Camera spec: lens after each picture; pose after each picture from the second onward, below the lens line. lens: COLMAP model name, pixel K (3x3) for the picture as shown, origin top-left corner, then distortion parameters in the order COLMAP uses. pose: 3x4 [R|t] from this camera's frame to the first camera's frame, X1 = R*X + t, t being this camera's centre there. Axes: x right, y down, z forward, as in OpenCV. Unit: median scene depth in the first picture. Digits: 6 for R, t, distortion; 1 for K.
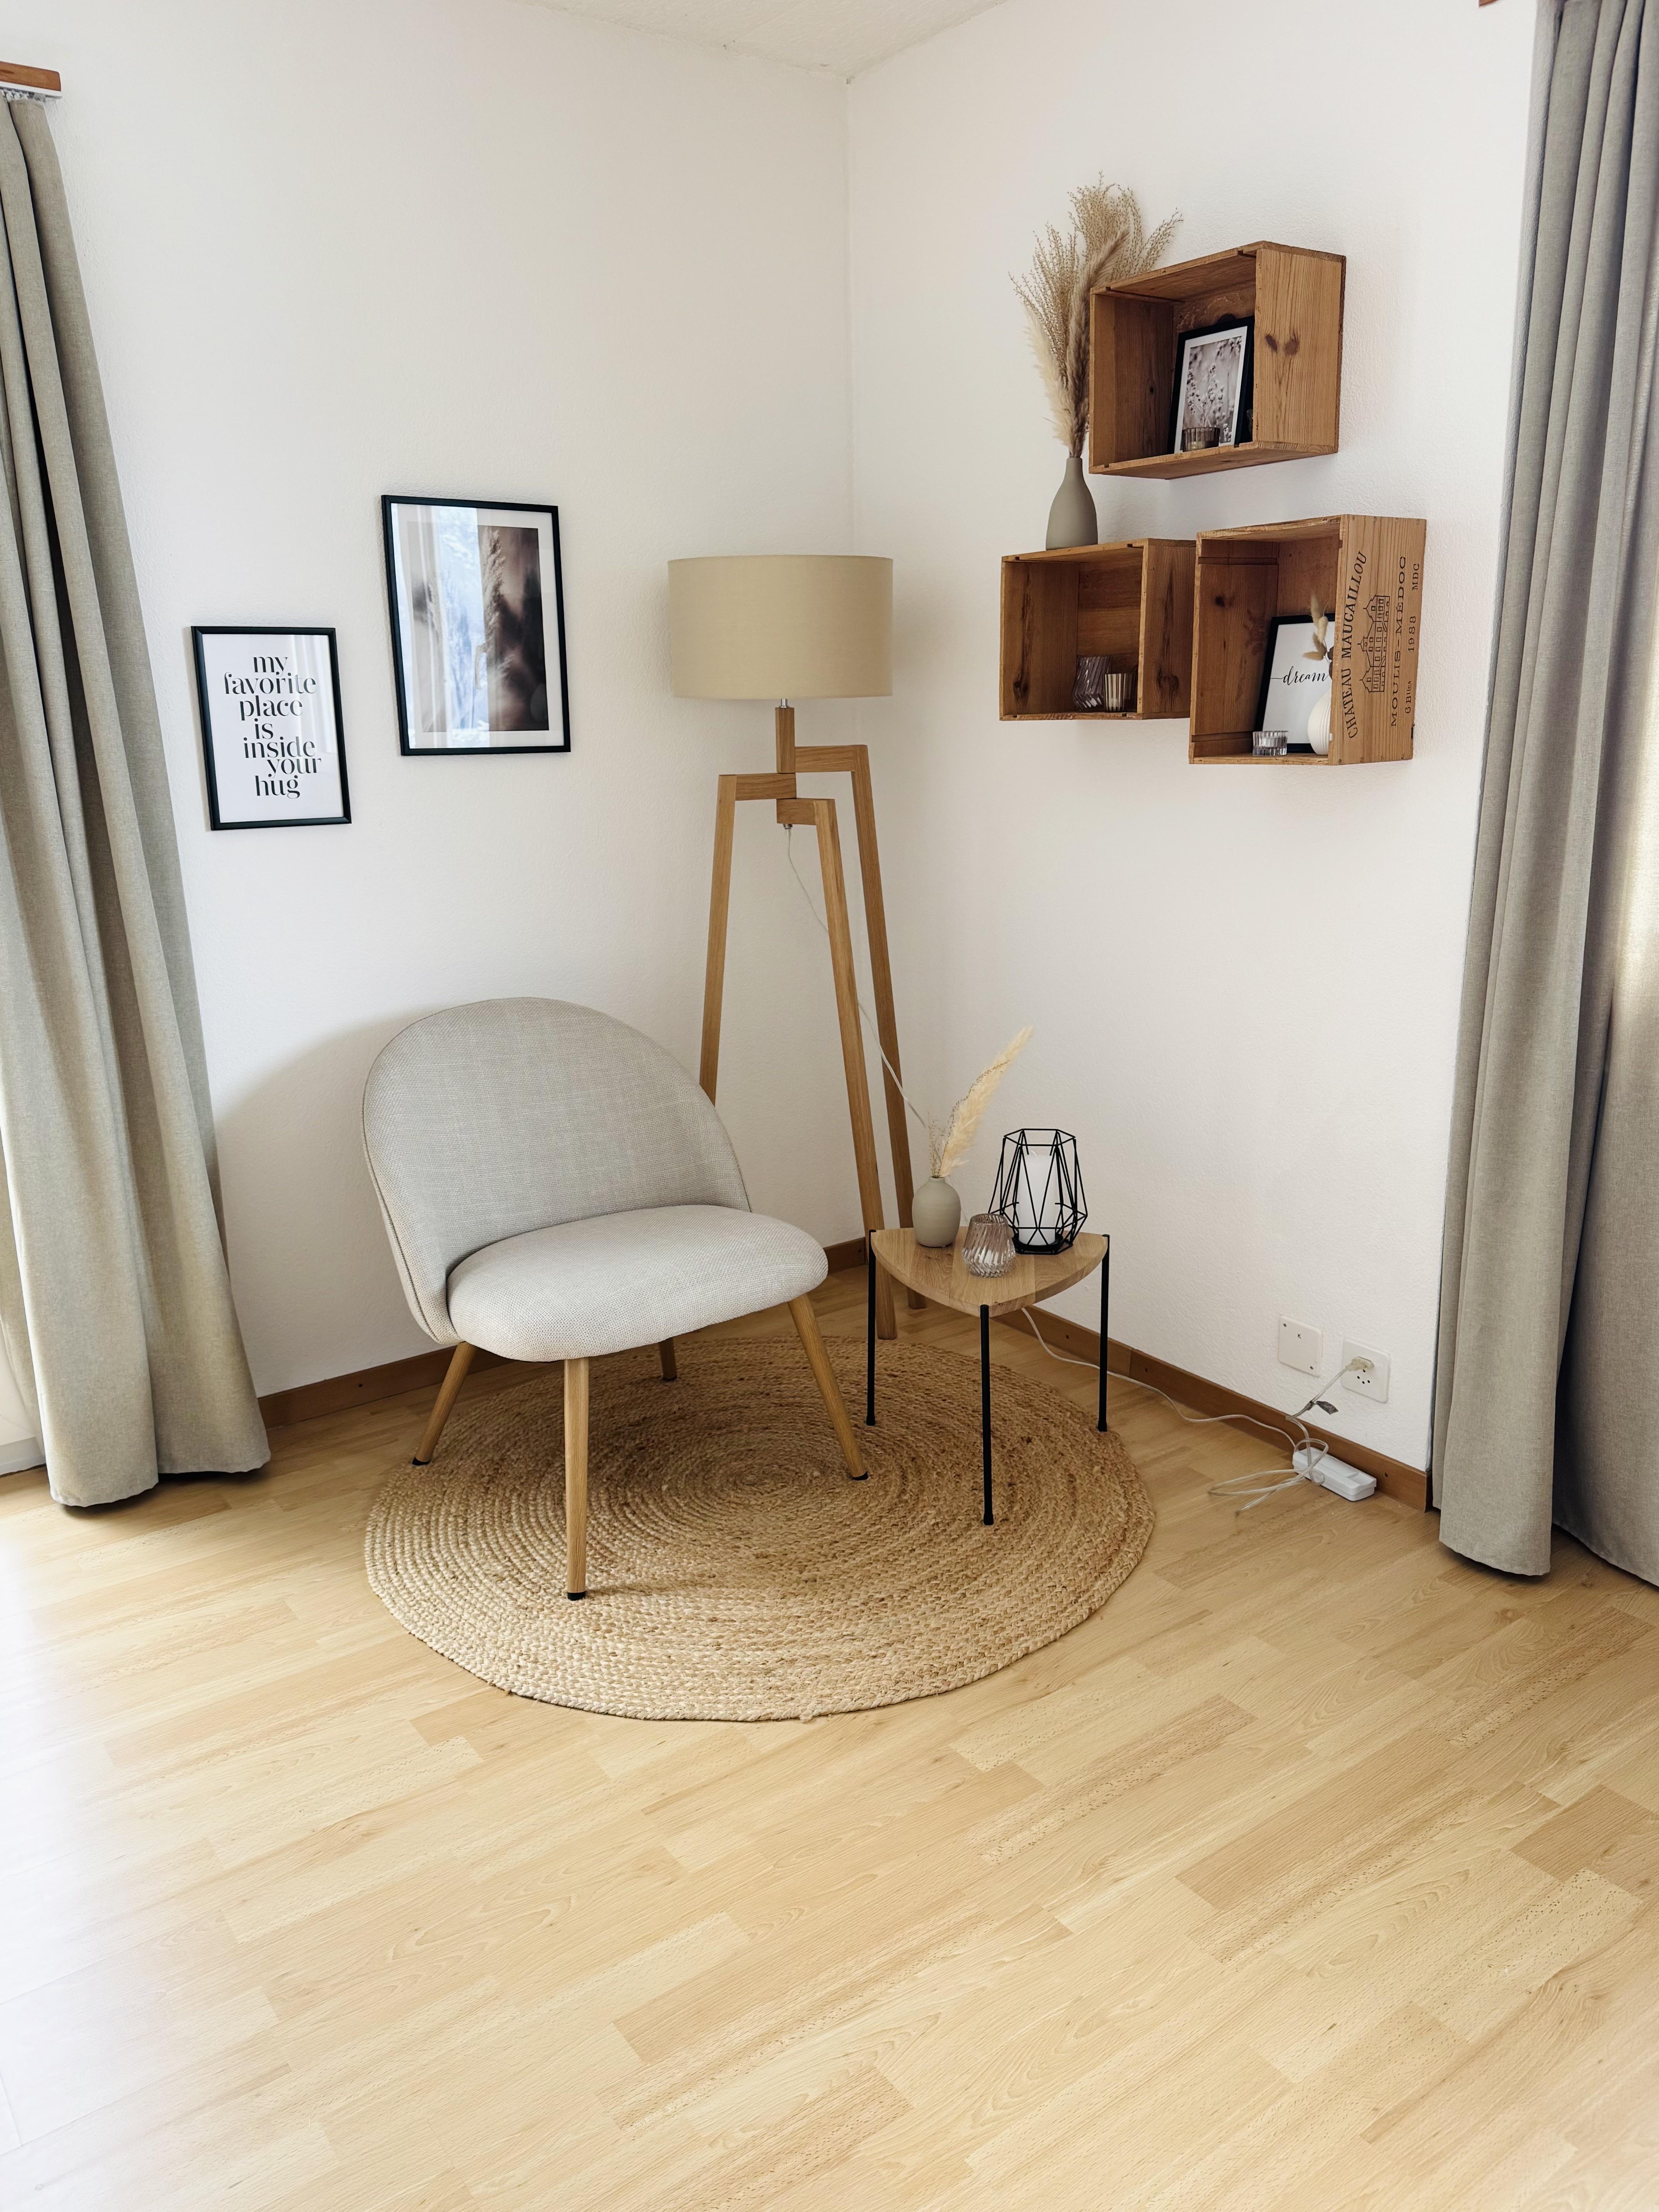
lens RADIAL K [[1628.1, 0, 821.9], [0, 1628.1, 1133.6], [0, 0, 1]] dist [0.191592, -0.232509]
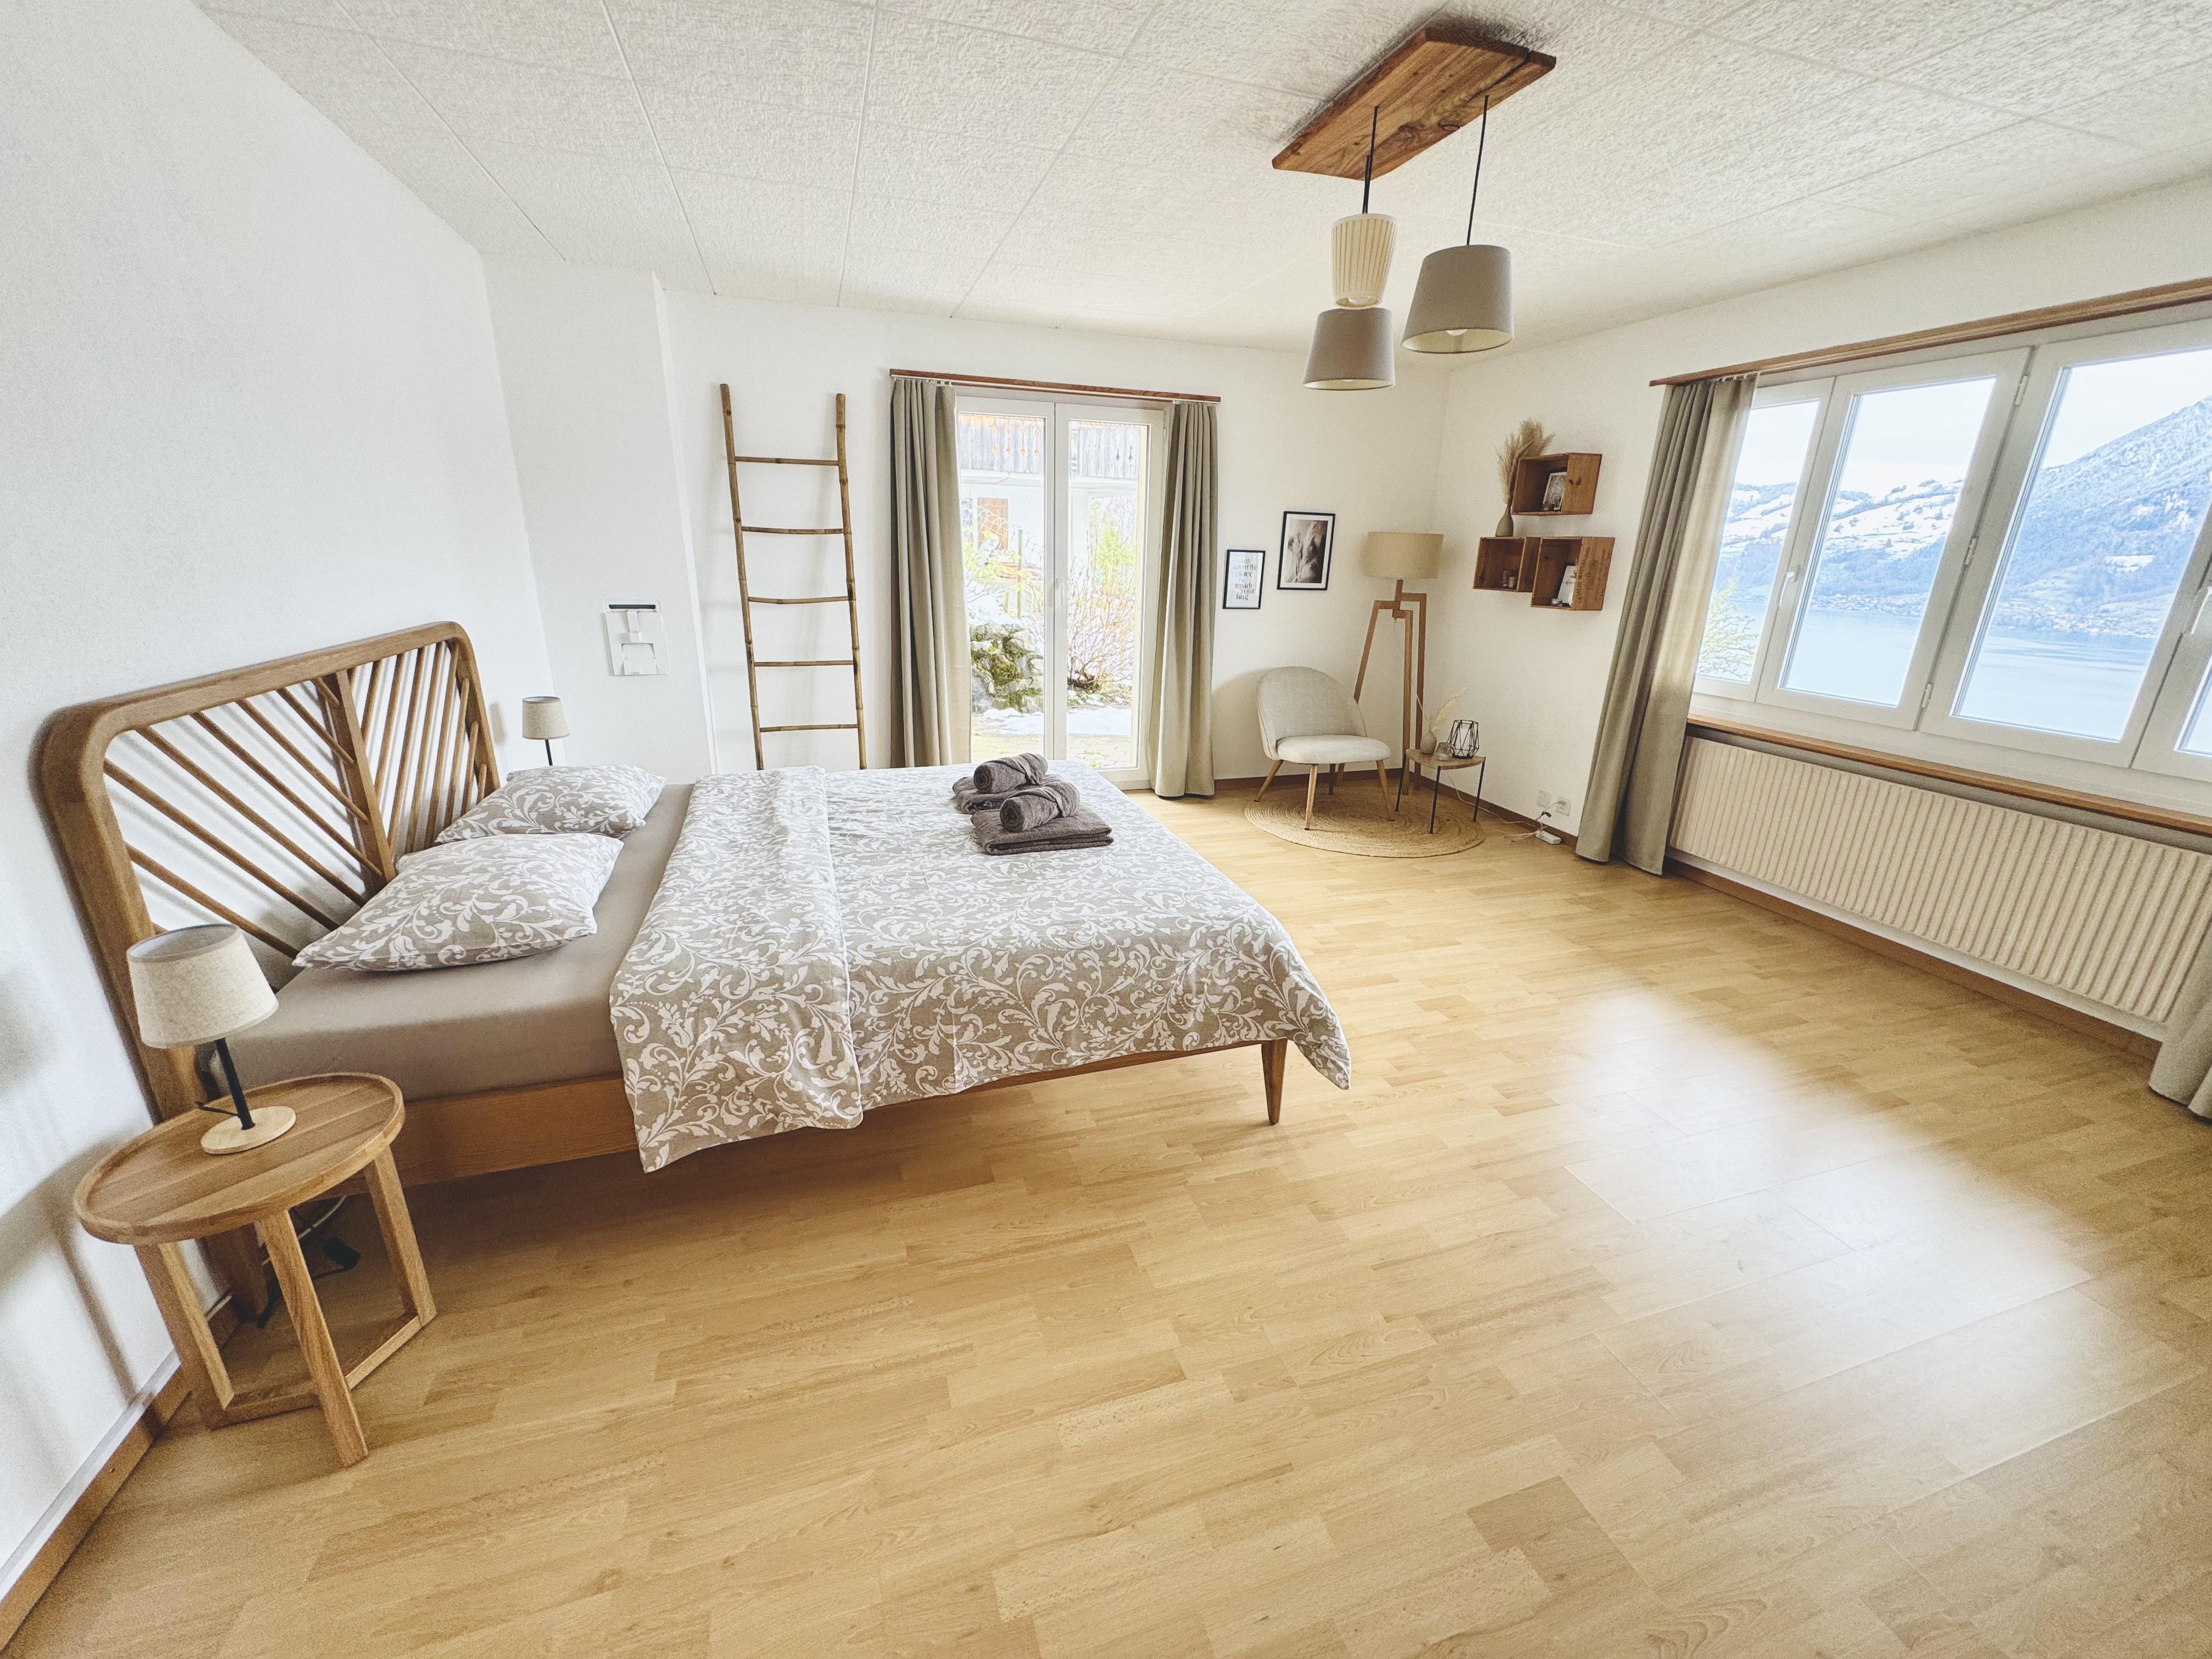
lens RADIAL K [[888.3, 0, 1117.2], [0, 888.3, 836.0], [0, 0, 1]] dist [-0.000498, 0.000019]
pose [[0.954338, 0.134753, -0.266609, -0.022610], [-0.121898, 0.990459, 0.064272, 0.193271], [0.272726, -0.028838, 0.961659, -0.843262]]
